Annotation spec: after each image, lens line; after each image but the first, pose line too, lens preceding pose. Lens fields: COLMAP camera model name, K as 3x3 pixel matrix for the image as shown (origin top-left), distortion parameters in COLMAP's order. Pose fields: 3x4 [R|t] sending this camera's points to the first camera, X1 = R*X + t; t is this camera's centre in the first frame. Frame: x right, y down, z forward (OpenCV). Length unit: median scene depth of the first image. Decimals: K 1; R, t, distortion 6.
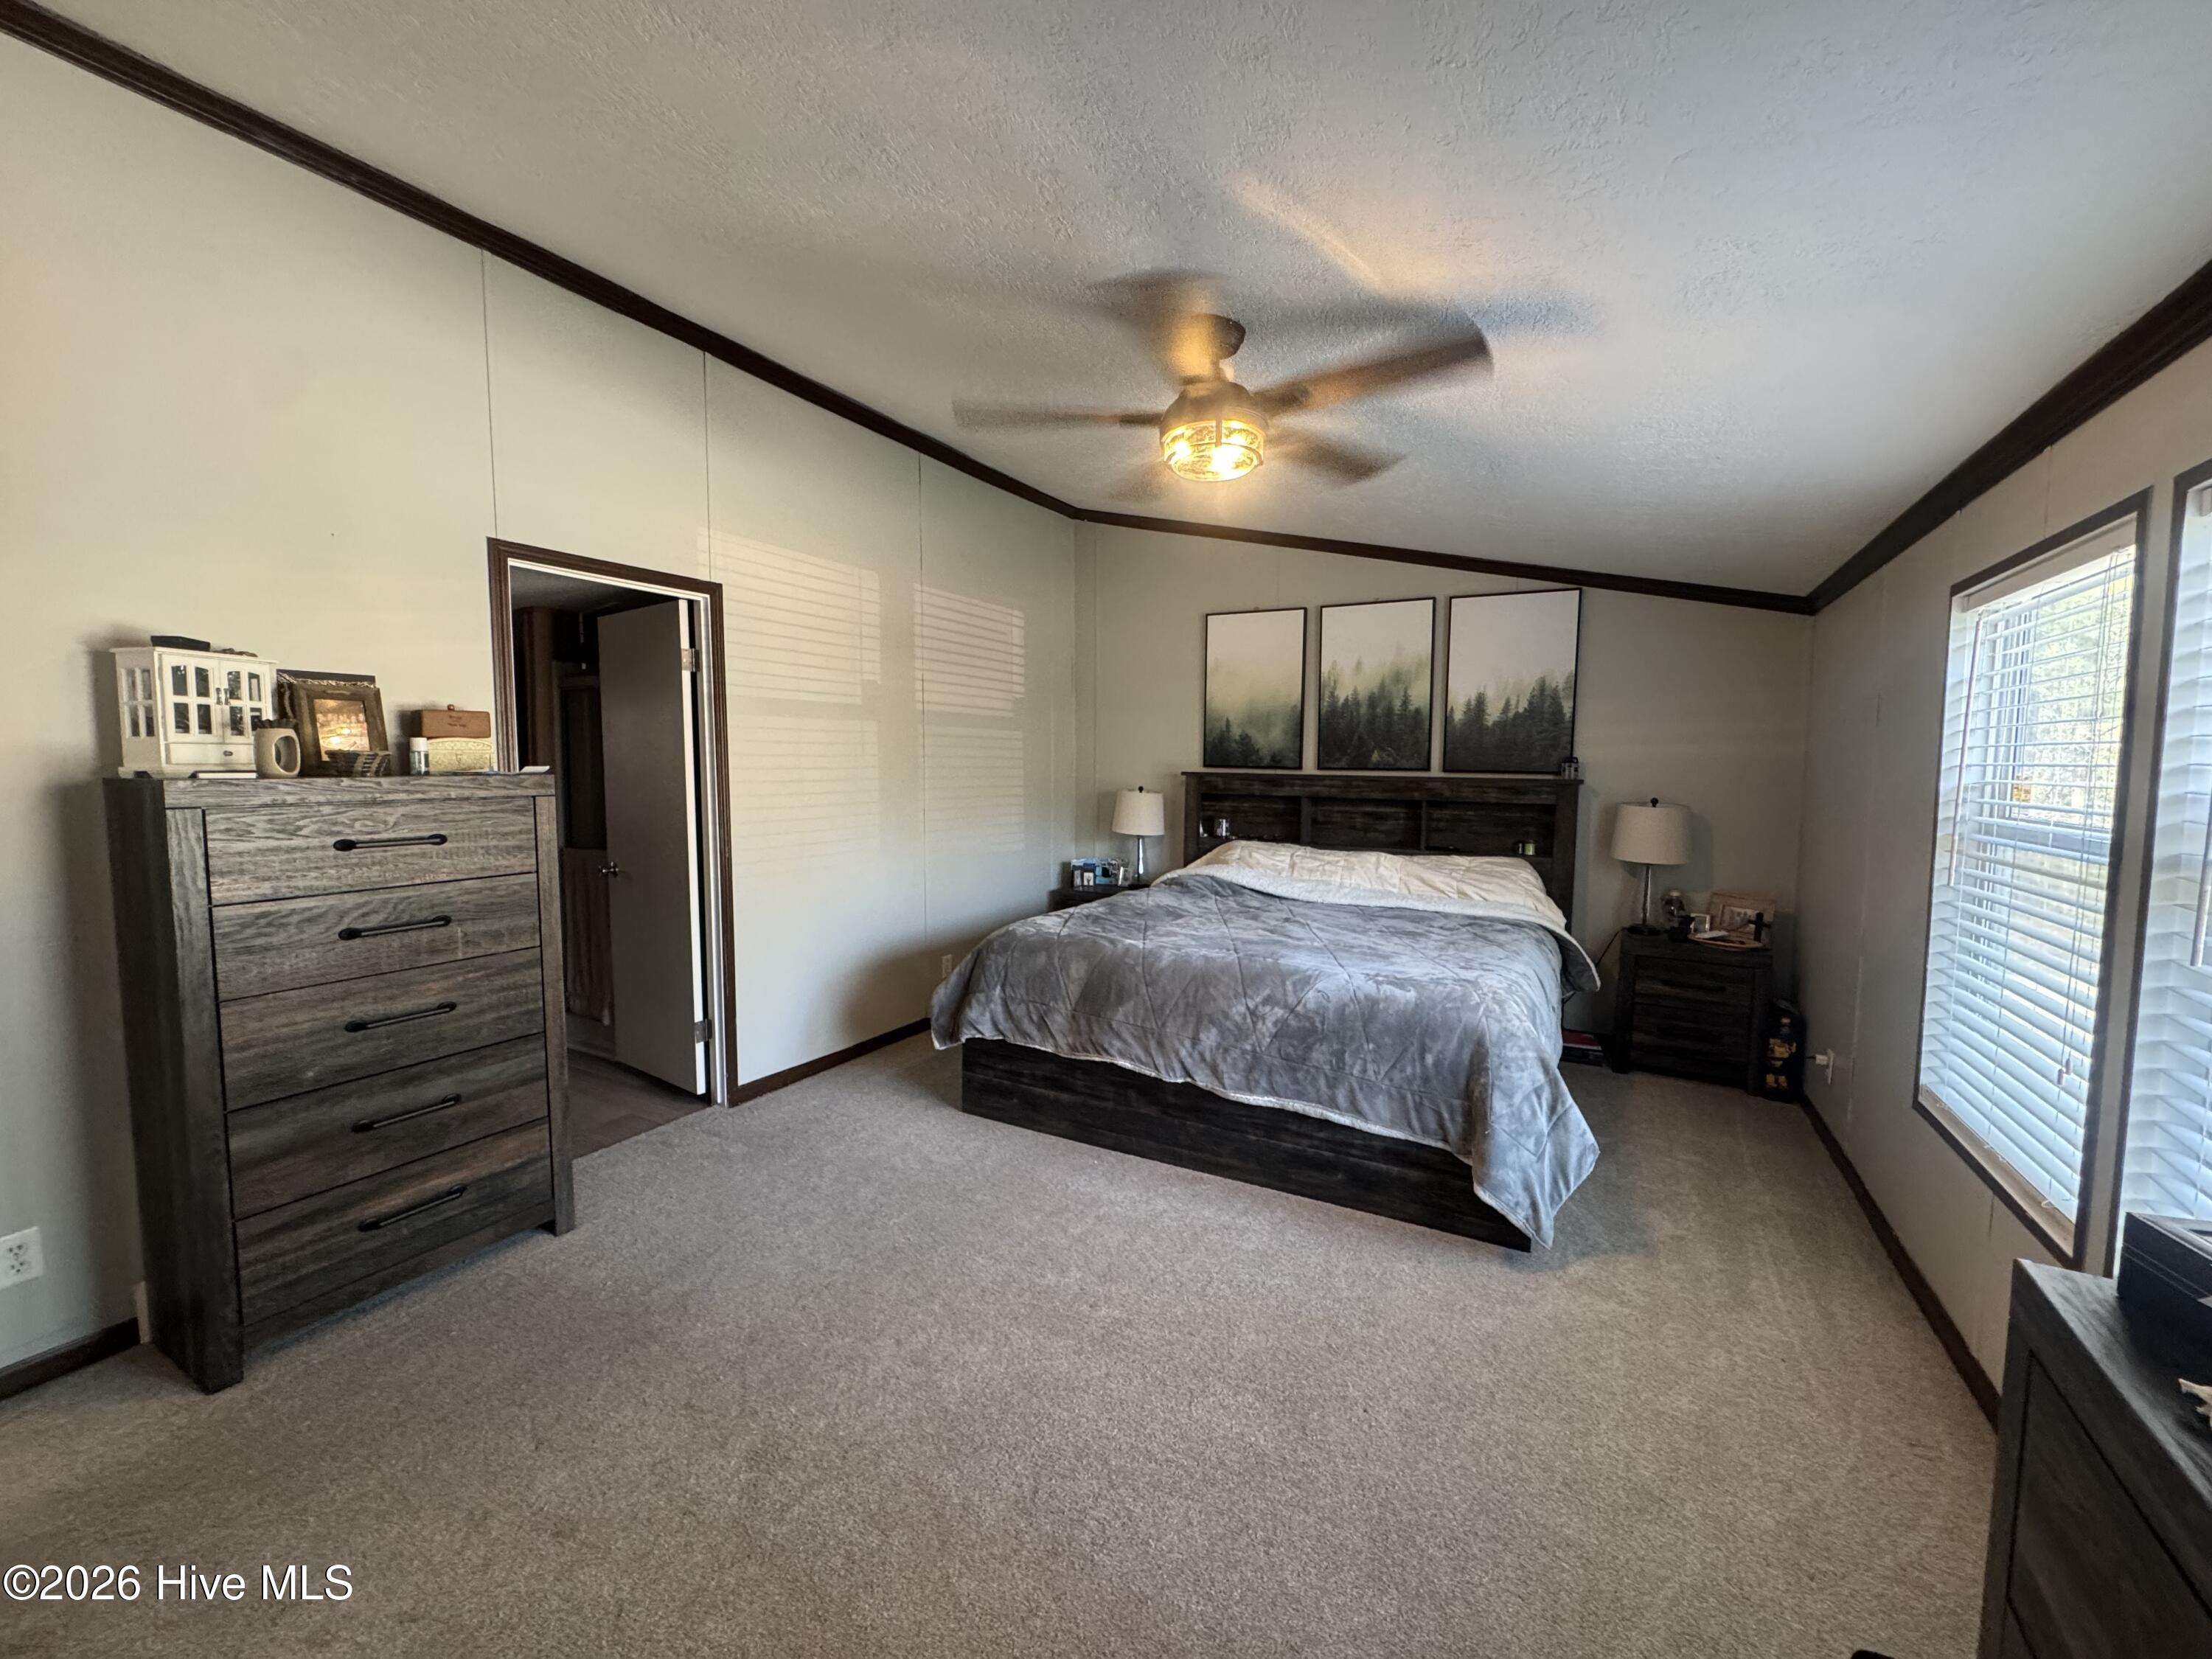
lens RADIAL K [[880.9, 0, 1101.2], [0, 880.9, 829.1], [0, 0, 1]] dist [0.000678, 0.000128]
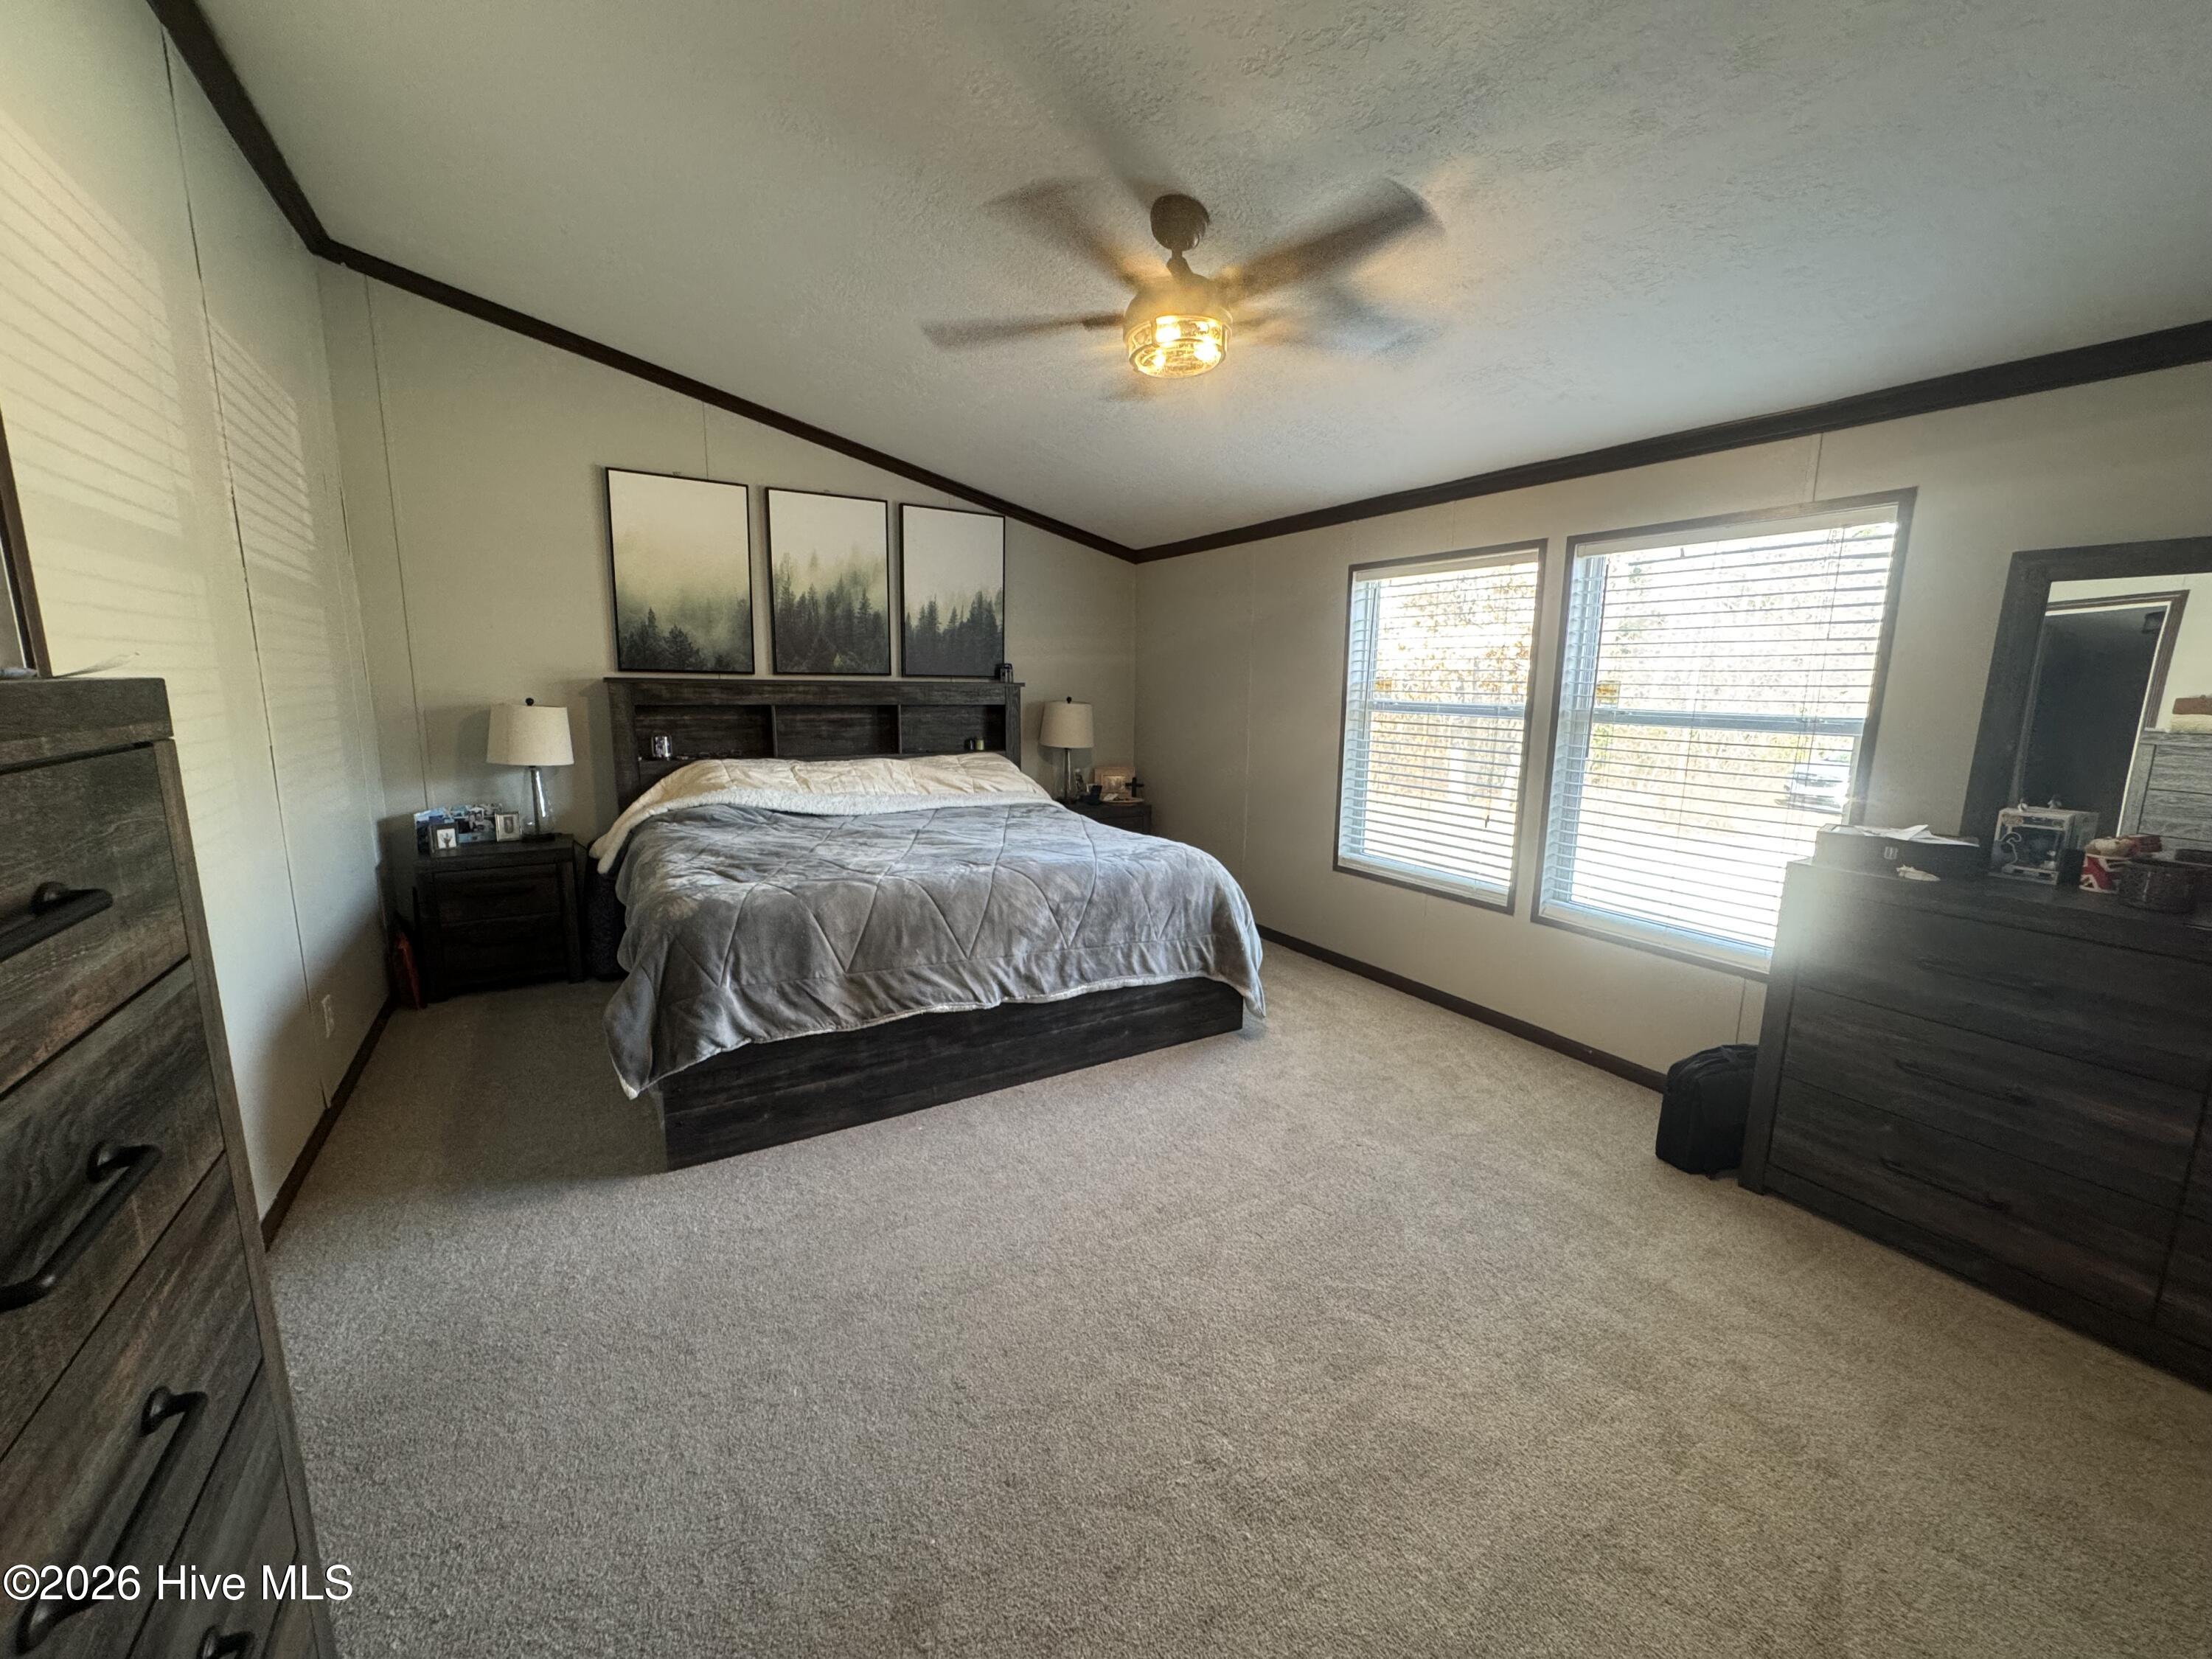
lens RADIAL K [[880.9, 0, 1101.2], [0, 880.9, 829.1], [0, 0, 1]] dist [0.000678, 0.000128]
pose [[0.501517, -0.148092, 0.852379, -0.464752], [0.061260, 0.988846, 0.135758, -0.016112], [-0.862976, -0.015868, 0.504995, 0.312217]]
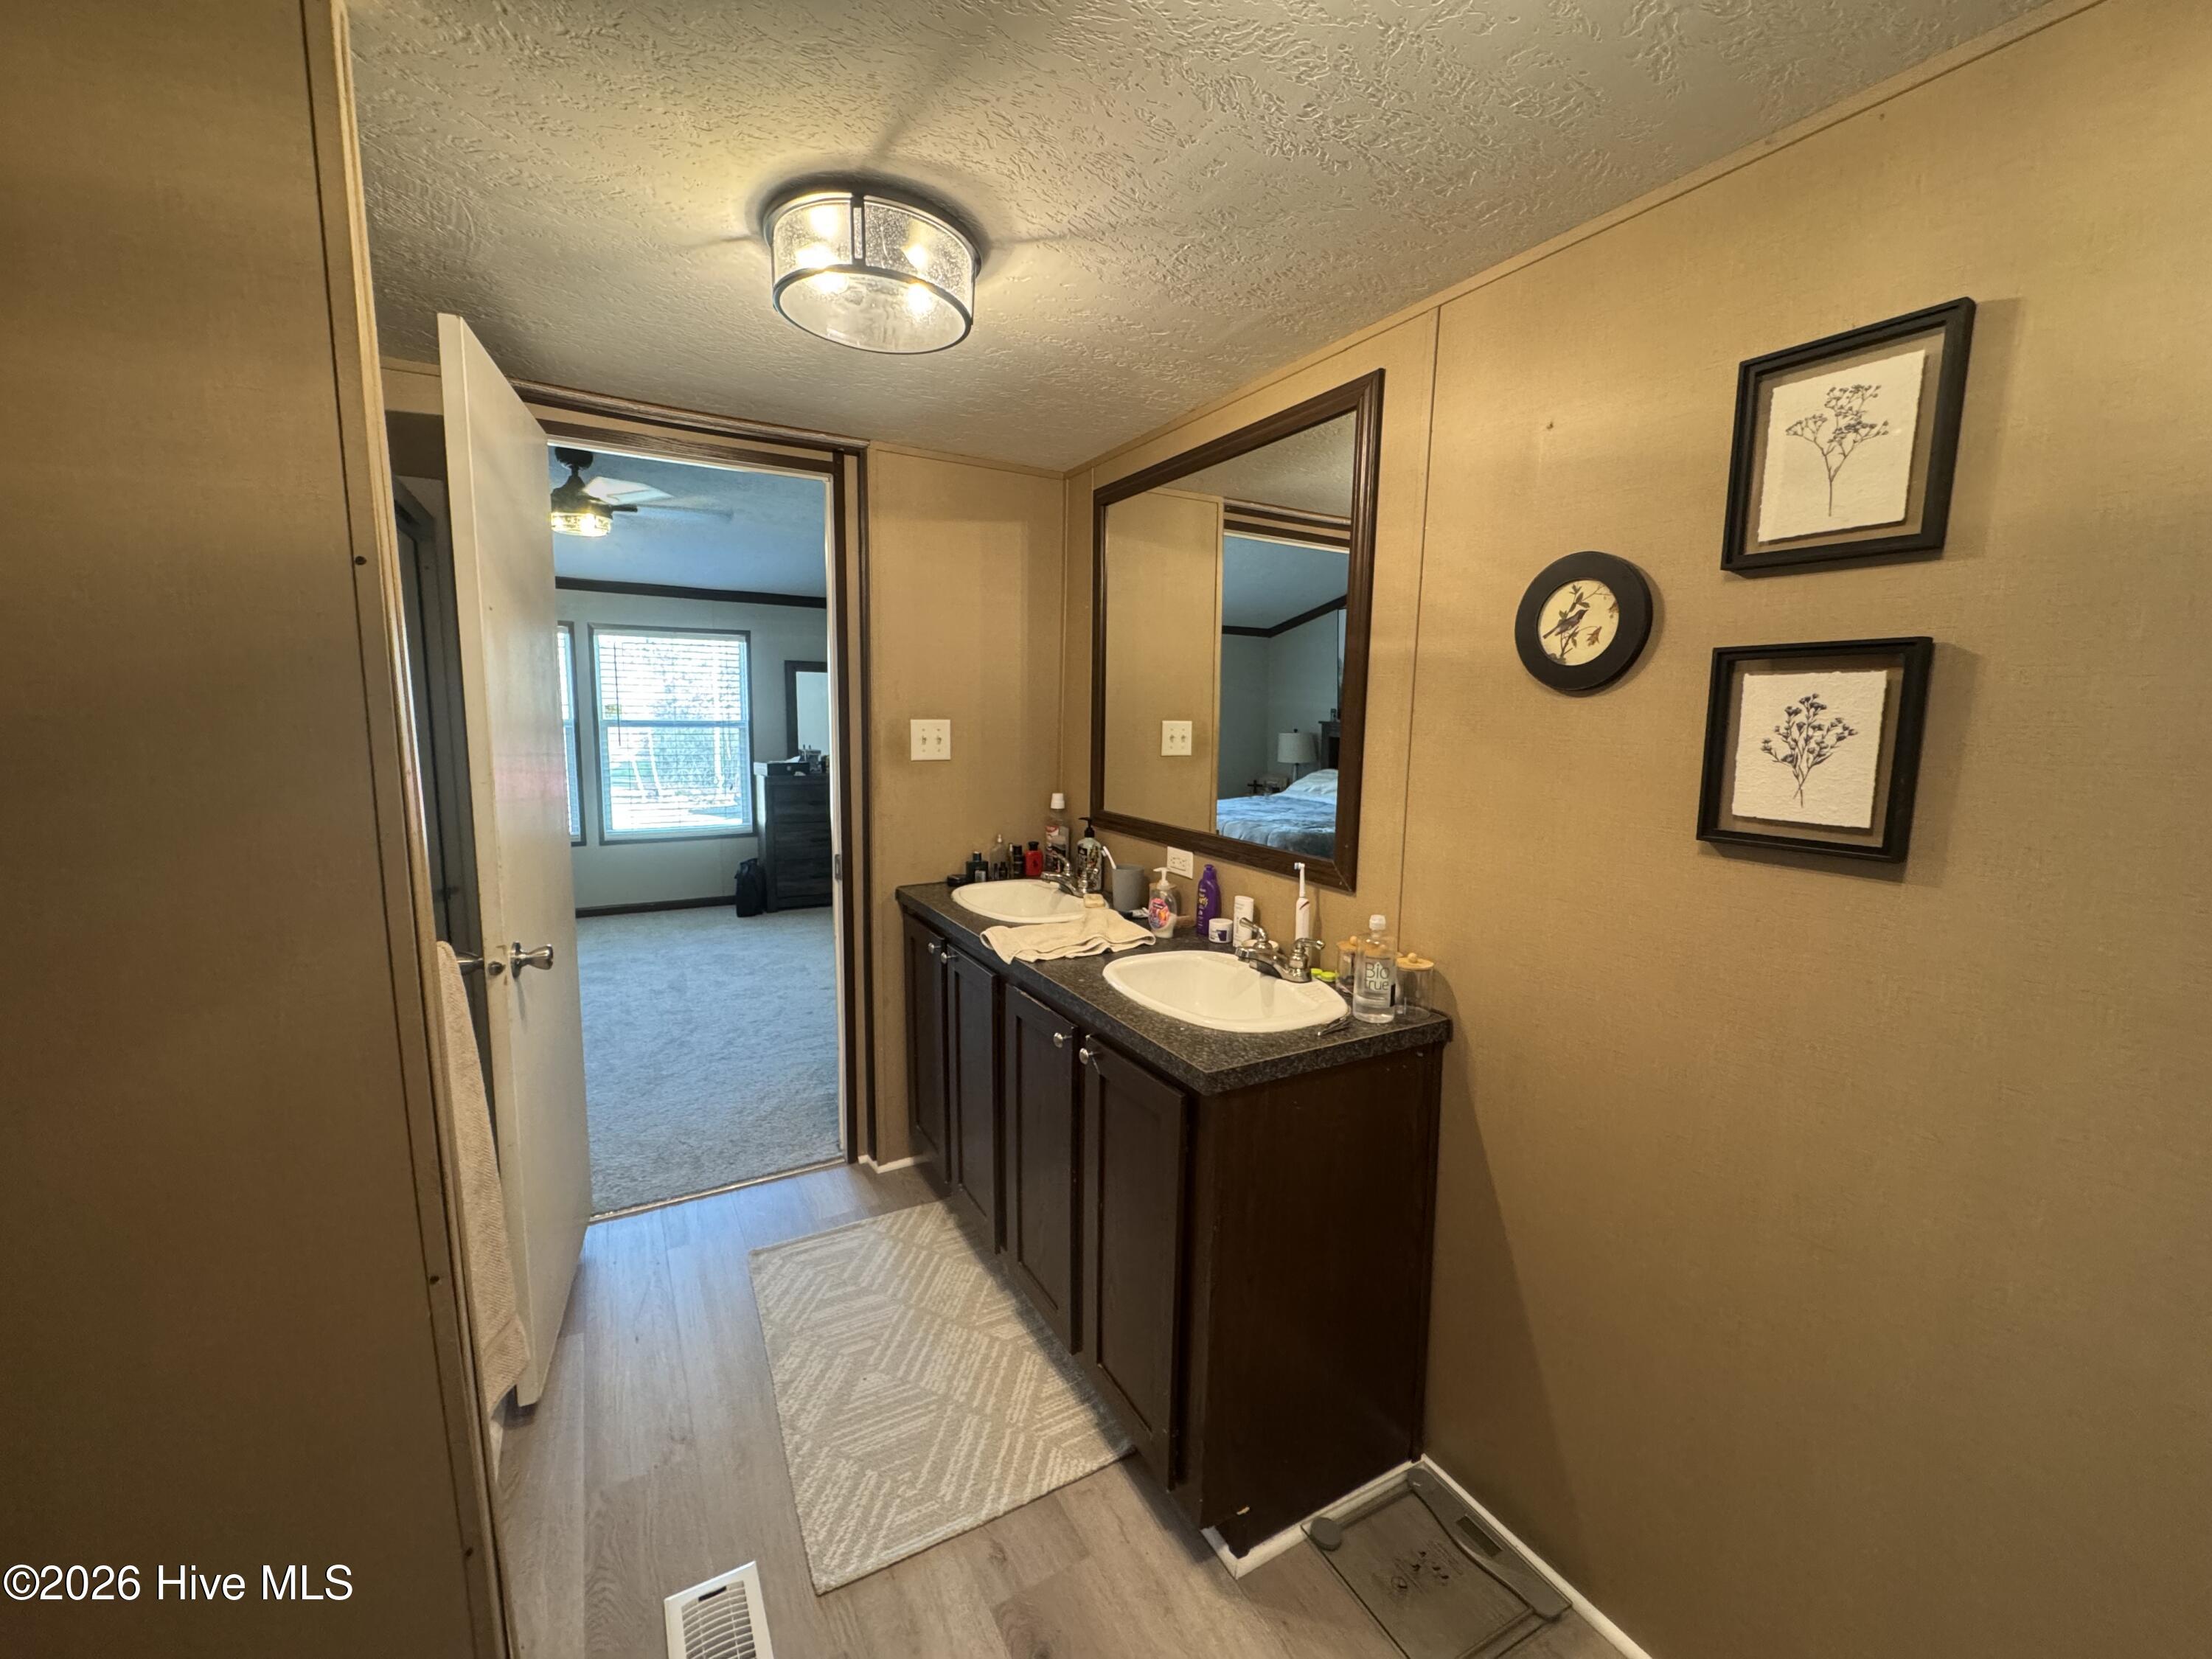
lens RADIAL K [[880.9, 0, 1101.2], [0, 880.9, 829.1], [0, 0, 1]] dist [0.000678, 0.000128]
pose [[-0.859383, -0.087779, 0.503741, -0.963432], [0.019687, 0.978744, 0.204137, -0.089591], [-0.510953, 0.185349, -0.839389, 1.148492]]
